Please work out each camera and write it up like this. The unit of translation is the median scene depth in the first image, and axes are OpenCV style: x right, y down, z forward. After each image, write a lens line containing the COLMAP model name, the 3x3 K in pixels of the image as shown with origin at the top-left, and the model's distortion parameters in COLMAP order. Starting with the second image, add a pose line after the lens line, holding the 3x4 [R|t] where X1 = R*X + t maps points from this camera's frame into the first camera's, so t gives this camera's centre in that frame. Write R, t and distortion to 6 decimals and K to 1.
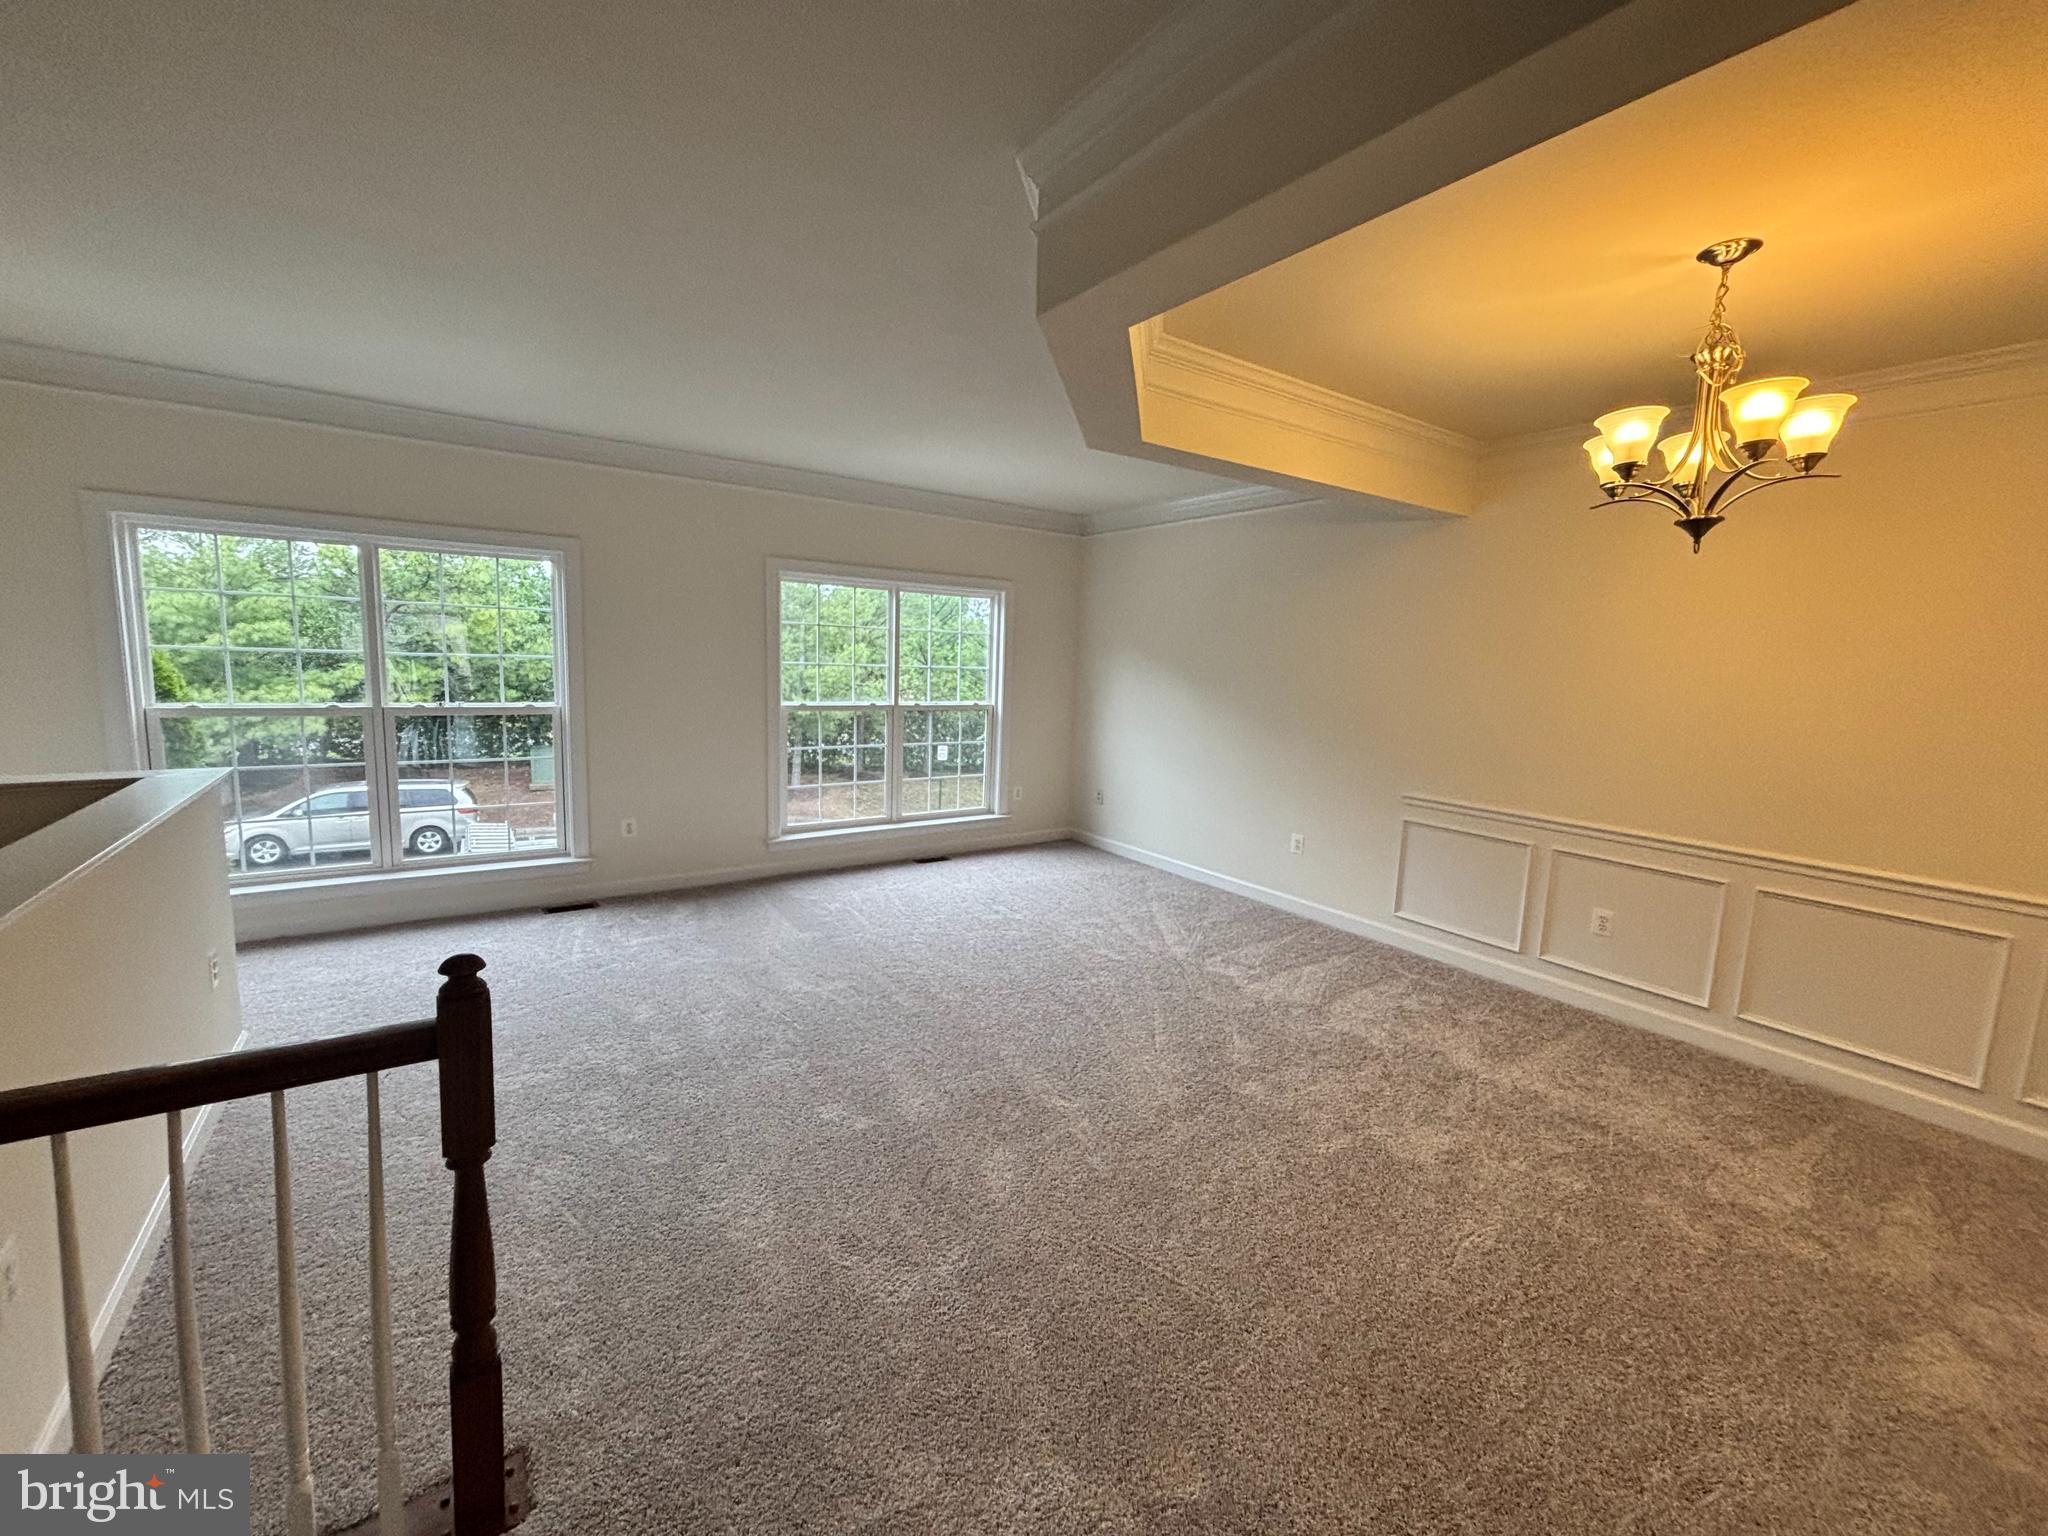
lens RADIAL K [[830.6, 0, 1024.0], [0, 830.6, 768.0], [0, 0, 1]] dist [-0.001283, -0.000226]
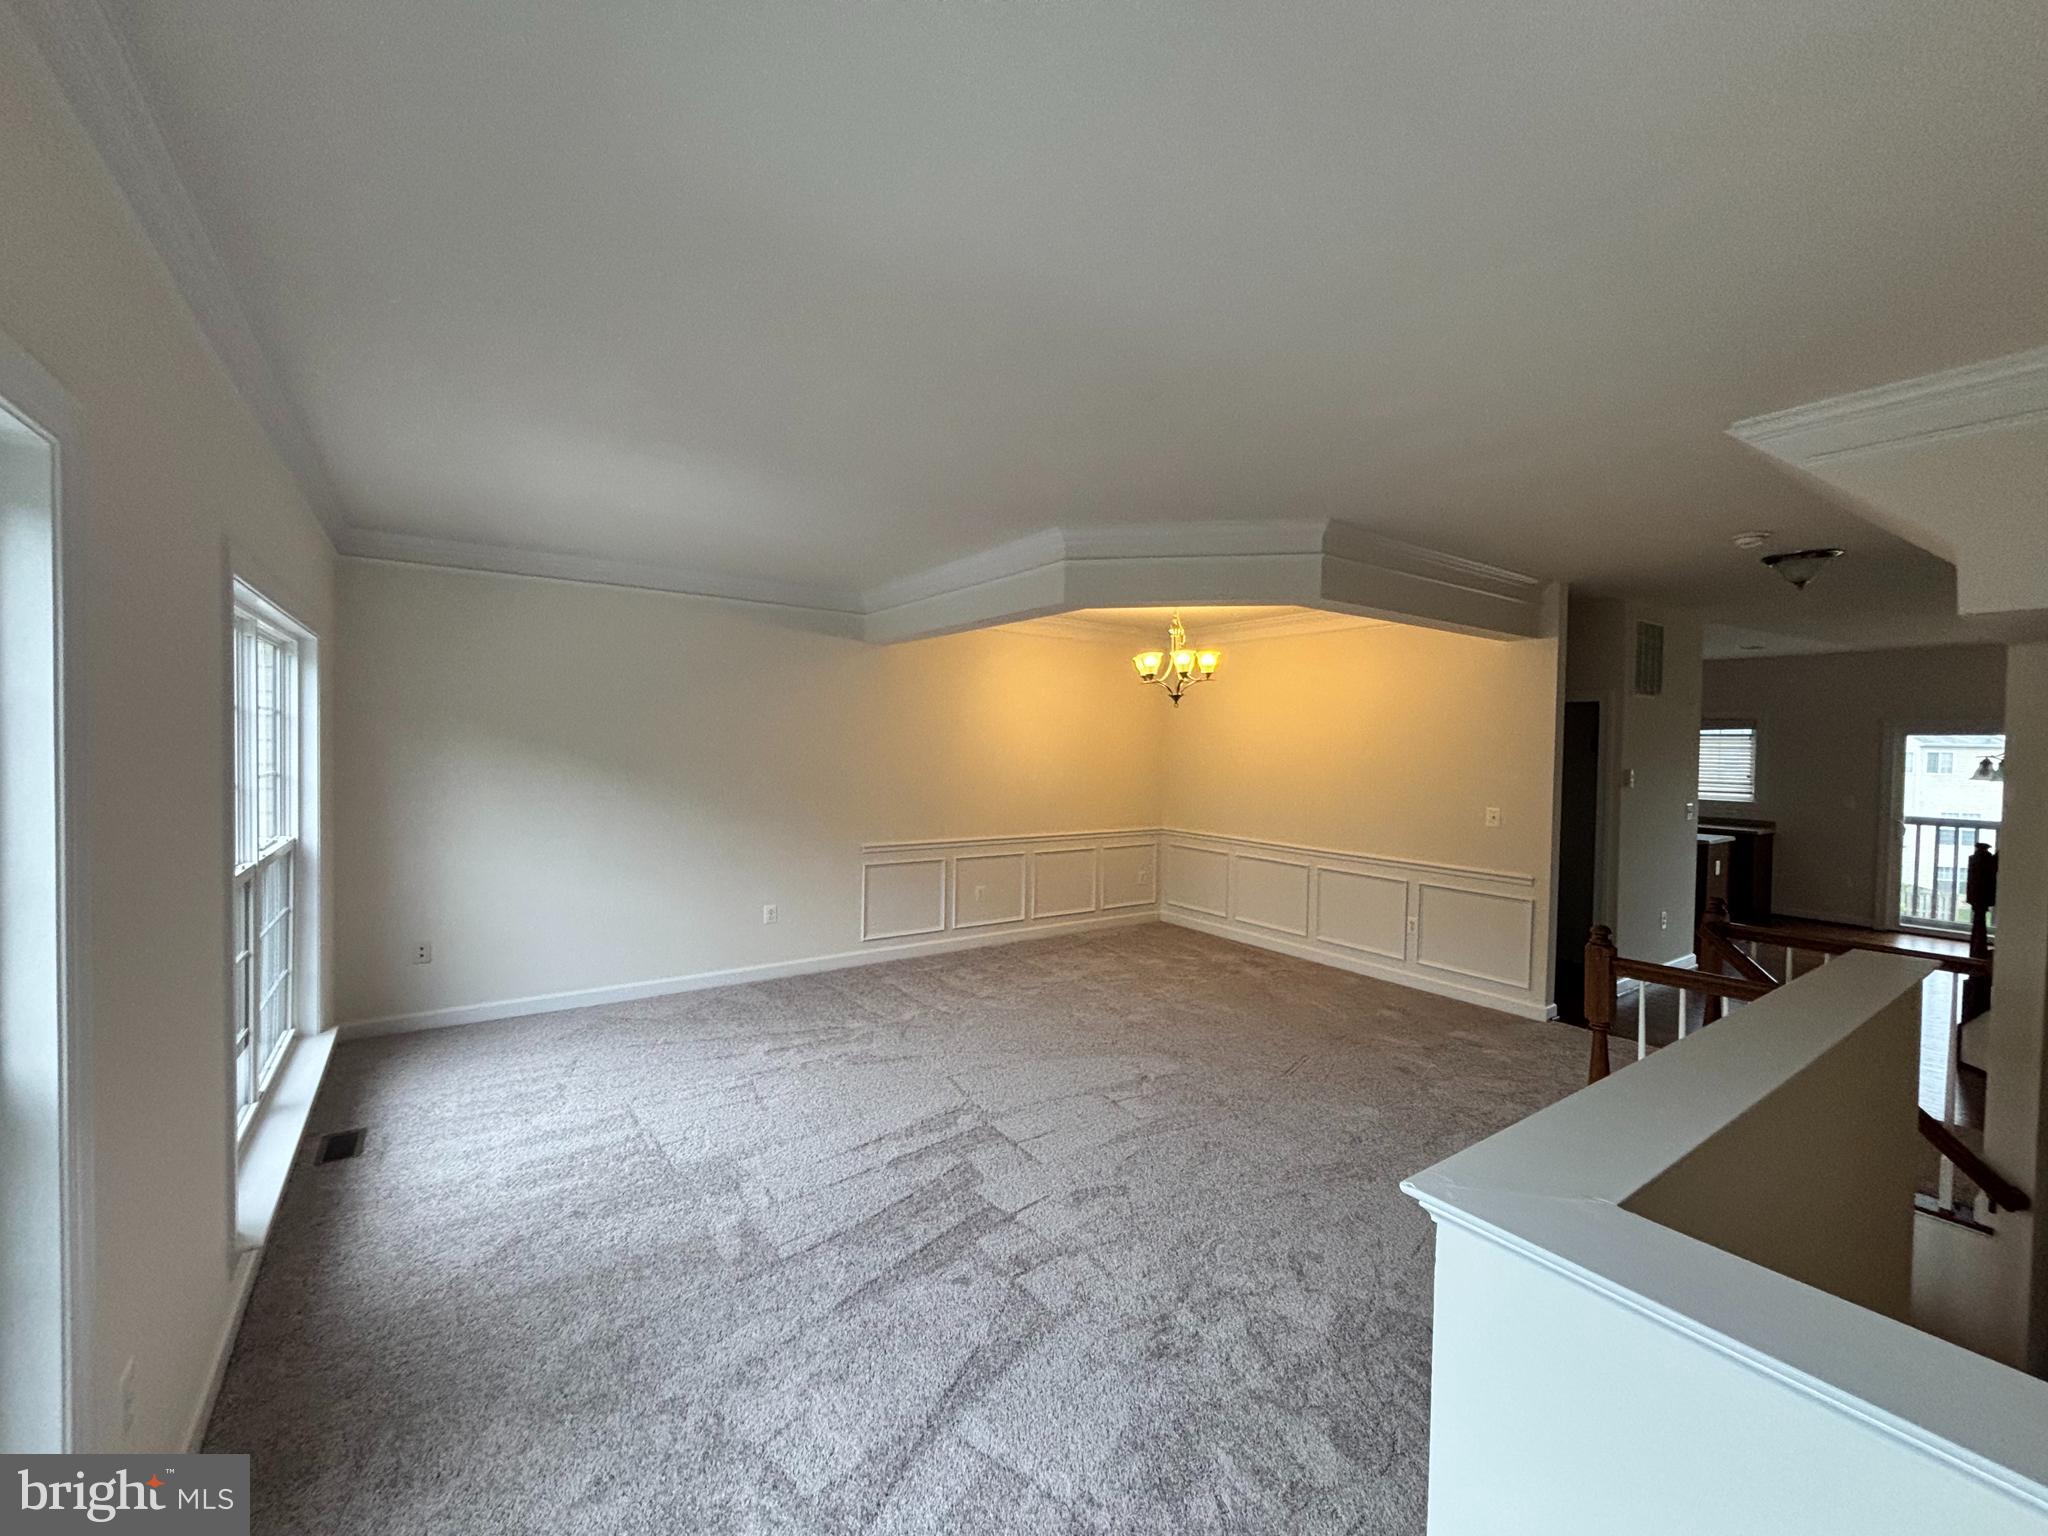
lens RADIAL K [[830.6, 0, 1024.0], [0, 830.6, 768.0], [0, 0, 1]] dist [-0.001283, -0.000226]
pose [[-0.010833, -0.062581, 0.997981, -0.618500], [0.114540, 0.991393, 0.063412, -0.106512], [-0.993360, 0.114996, -0.003572, 0.541939]]
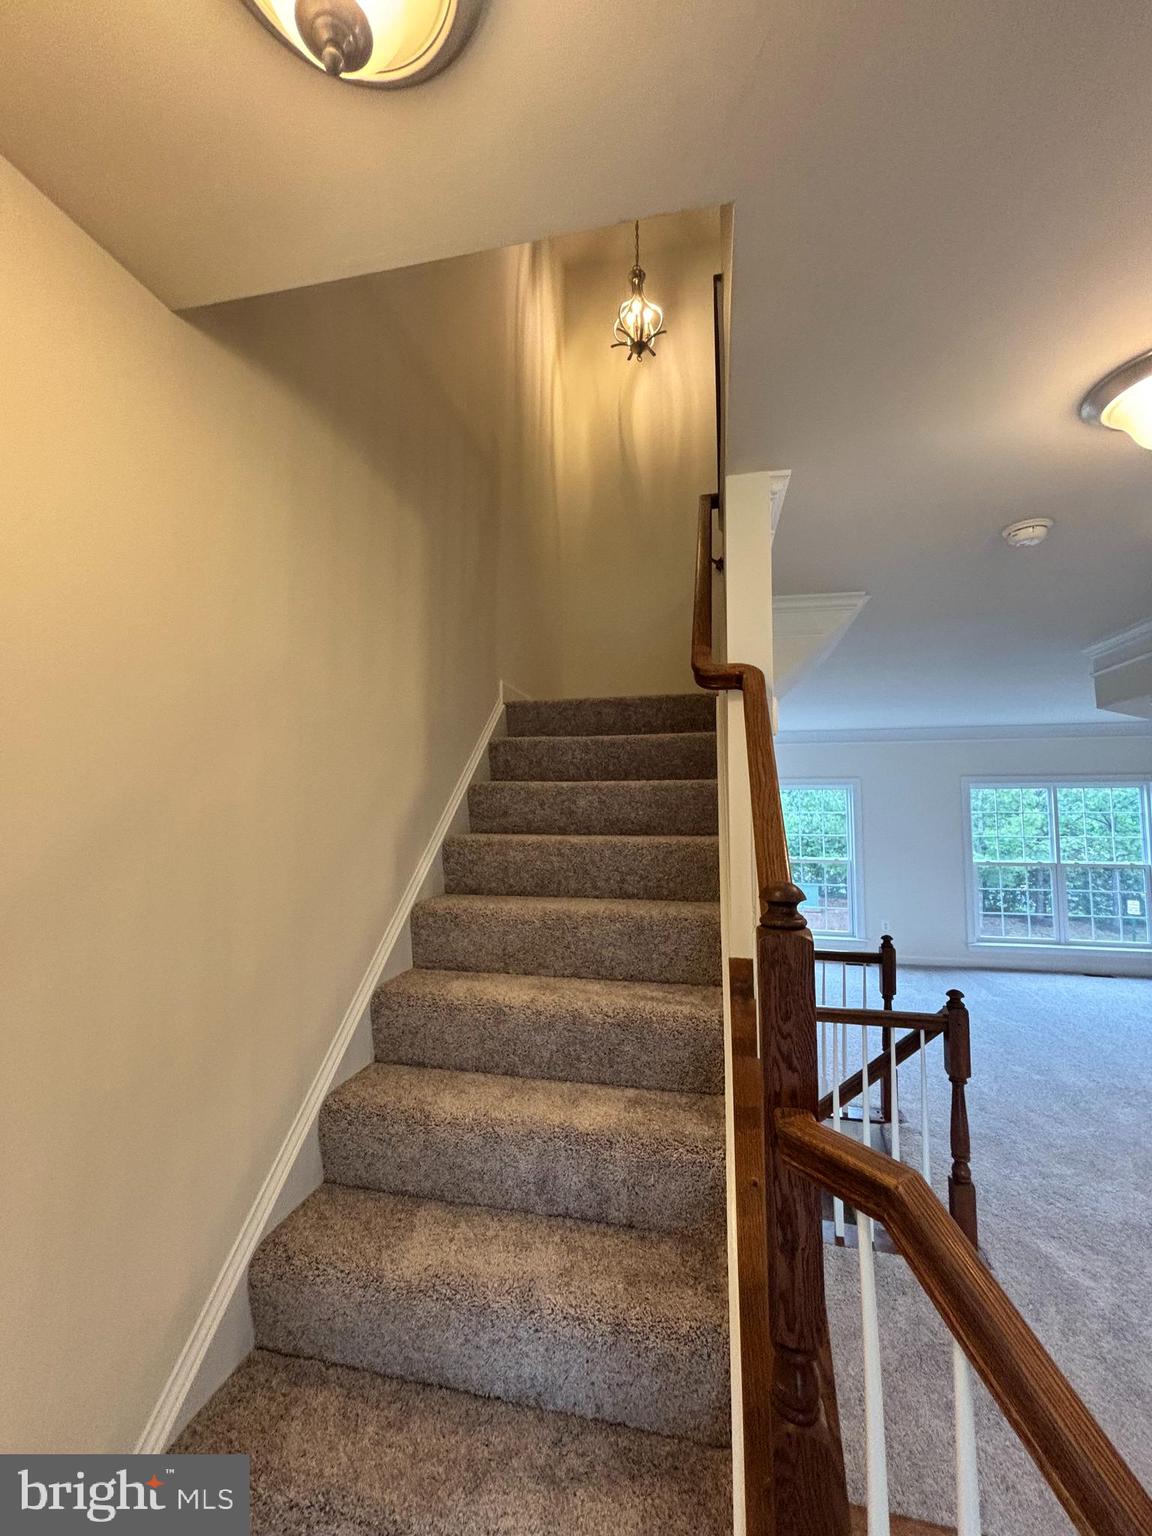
lens RADIAL K [[623.0, 0, 586.2], [0, 623.0, 768.1], [0, 0, 1]] dist [-0.001283, -0.000226]
pose [[0.682169, -0.086542, -0.726055, 0.099958], [-0.072377, 0.980103, -0.184825, 0.027016], [0.727604, 0.178632, 0.662332, -0.422480]]
